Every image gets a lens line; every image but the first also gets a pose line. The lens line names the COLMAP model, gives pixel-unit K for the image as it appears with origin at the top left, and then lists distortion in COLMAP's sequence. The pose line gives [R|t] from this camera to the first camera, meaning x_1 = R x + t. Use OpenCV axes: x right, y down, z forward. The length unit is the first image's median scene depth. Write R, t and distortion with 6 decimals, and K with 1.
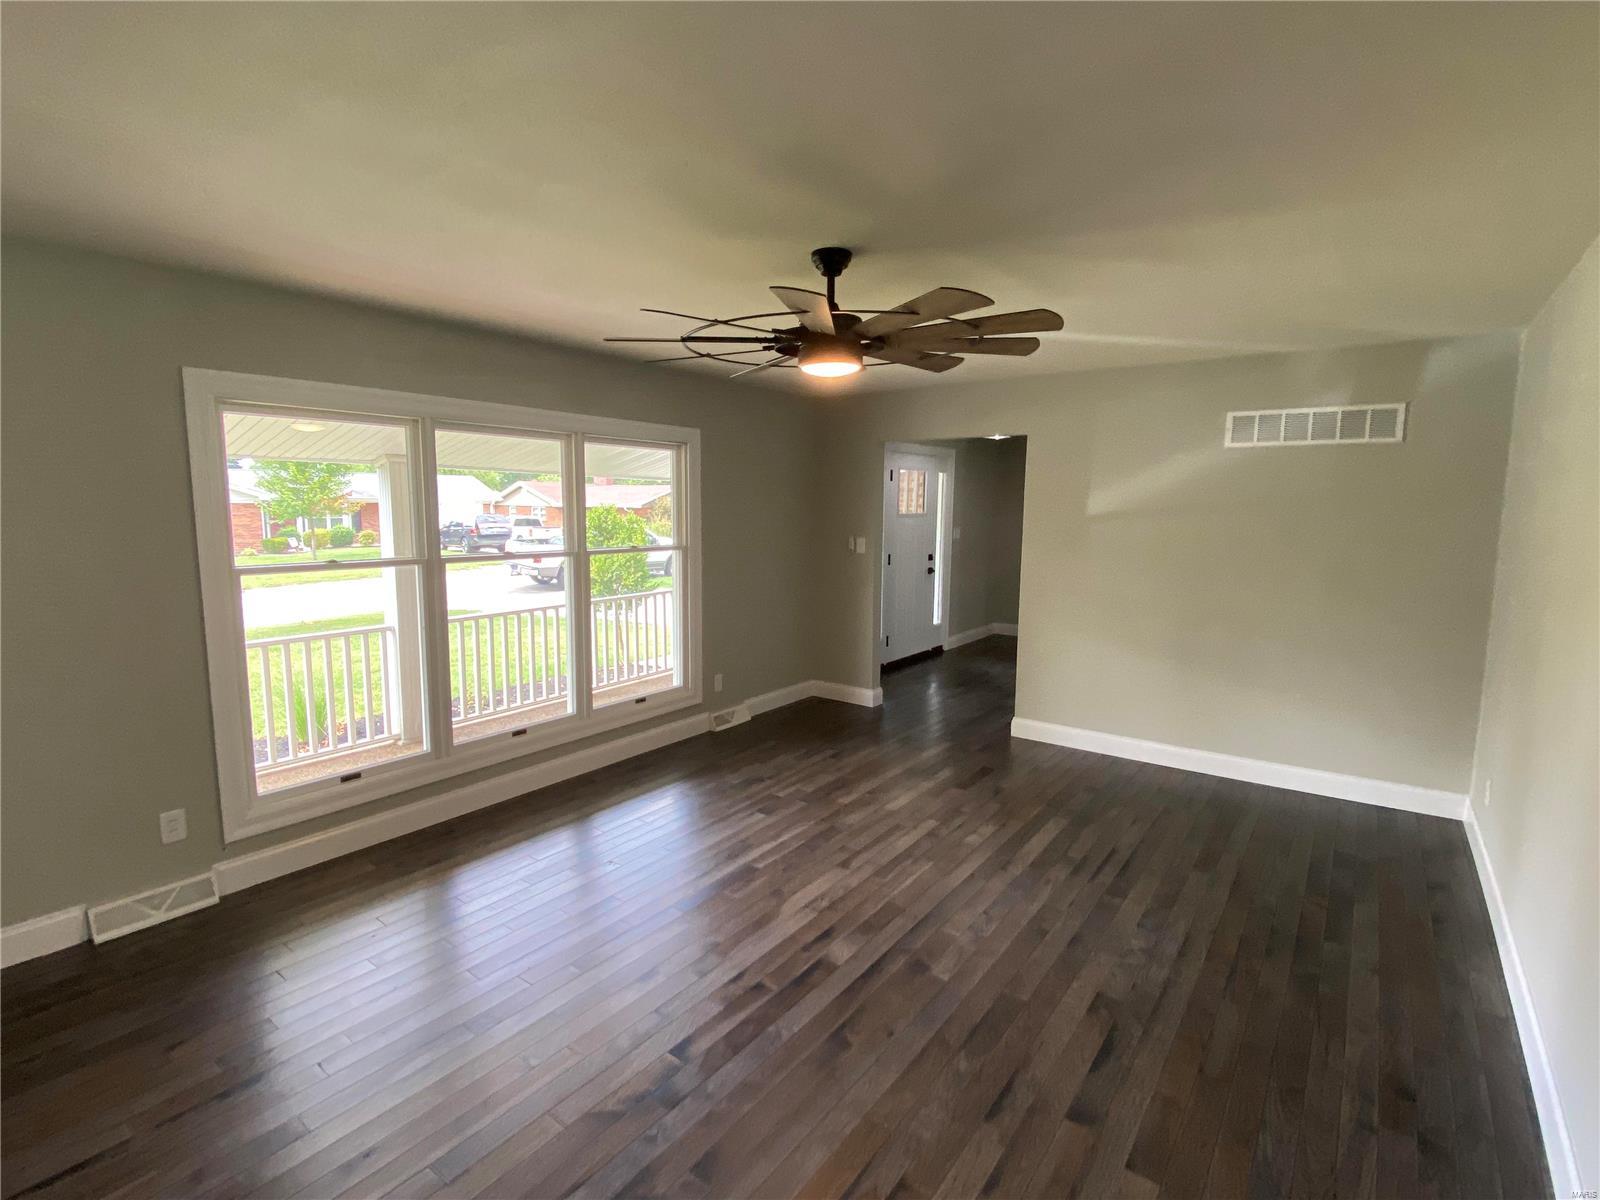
lens RADIAL K [[766.9, 0, 808.8], [0, 766.9, 595.1], [0, 0, 1]] dist [-0.003285, -0.001203]
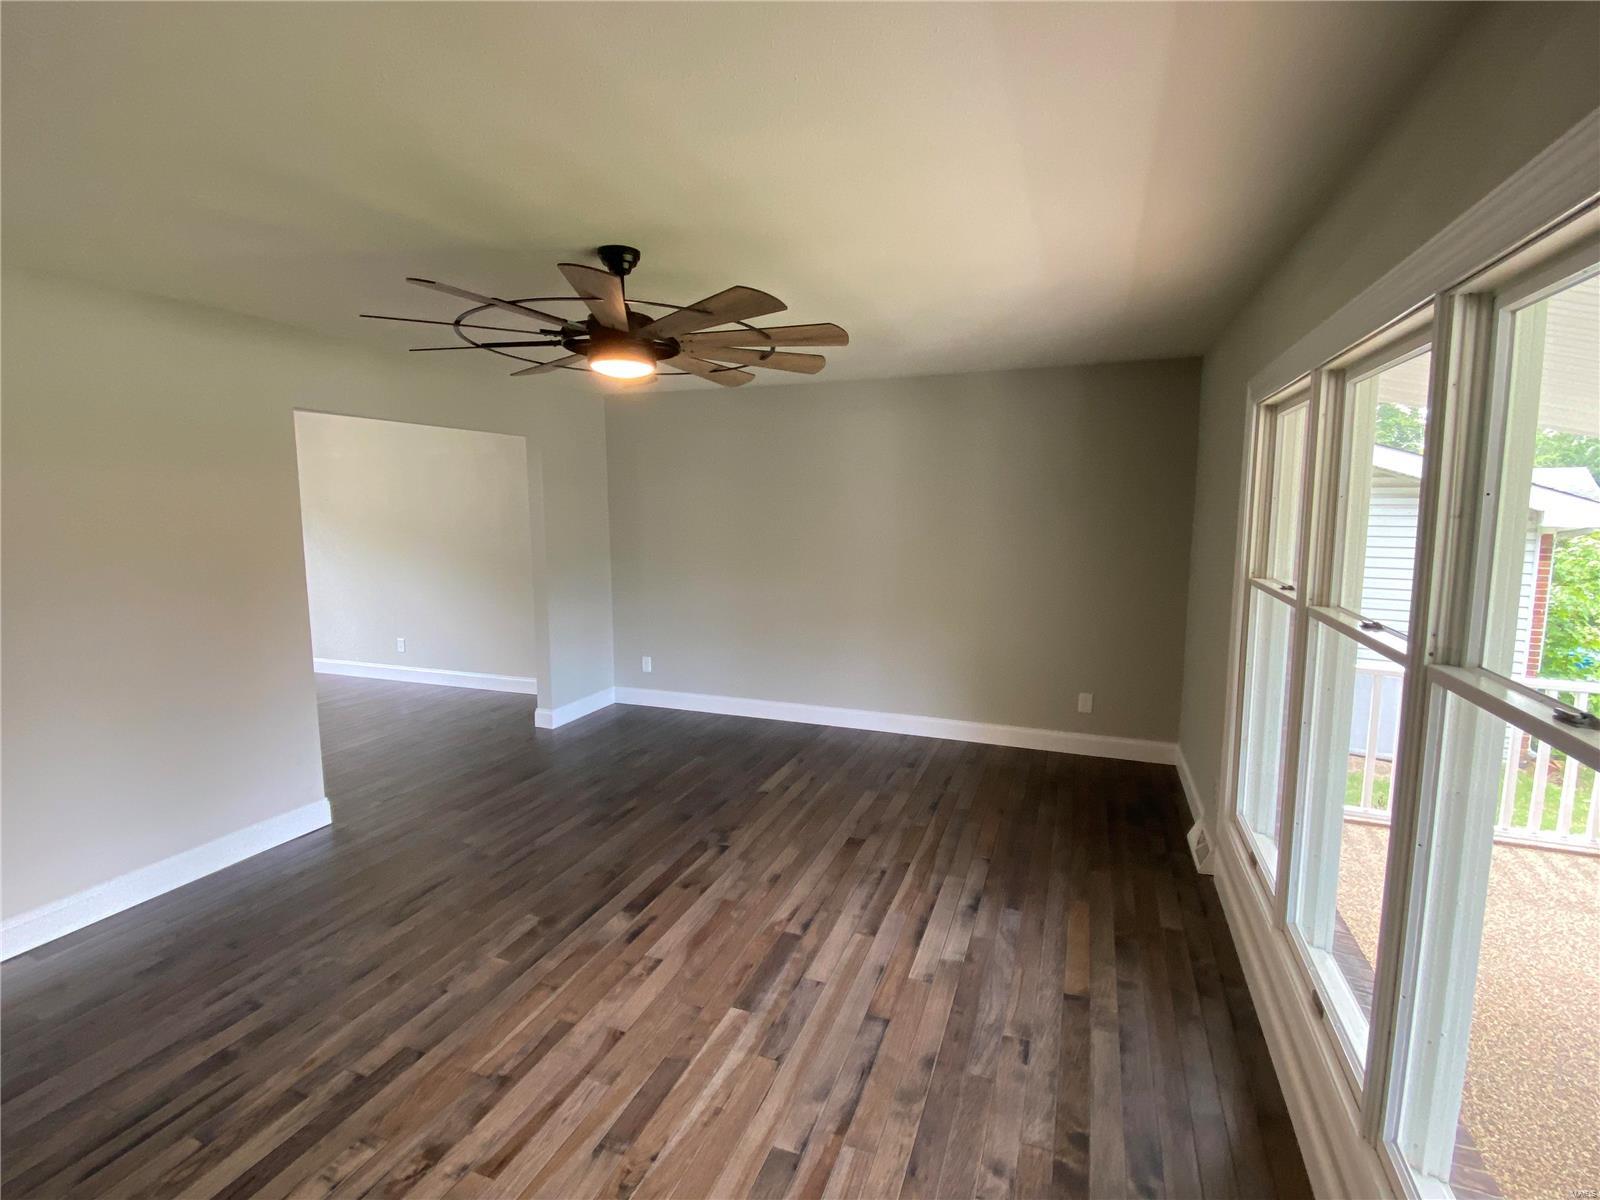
lens RADIAL K [[766.9, 0, 802.0], [0, 766.9, 593.7], [0, 0, 1]] dist [-0.003285, -0.001203]
pose [[-0.965372, 0.024288, -0.259745, 0.035281], [-0.040270, 0.969849, 0.240356, -0.143860], [0.257751, 0.242493, -0.935287, 1.098525]]
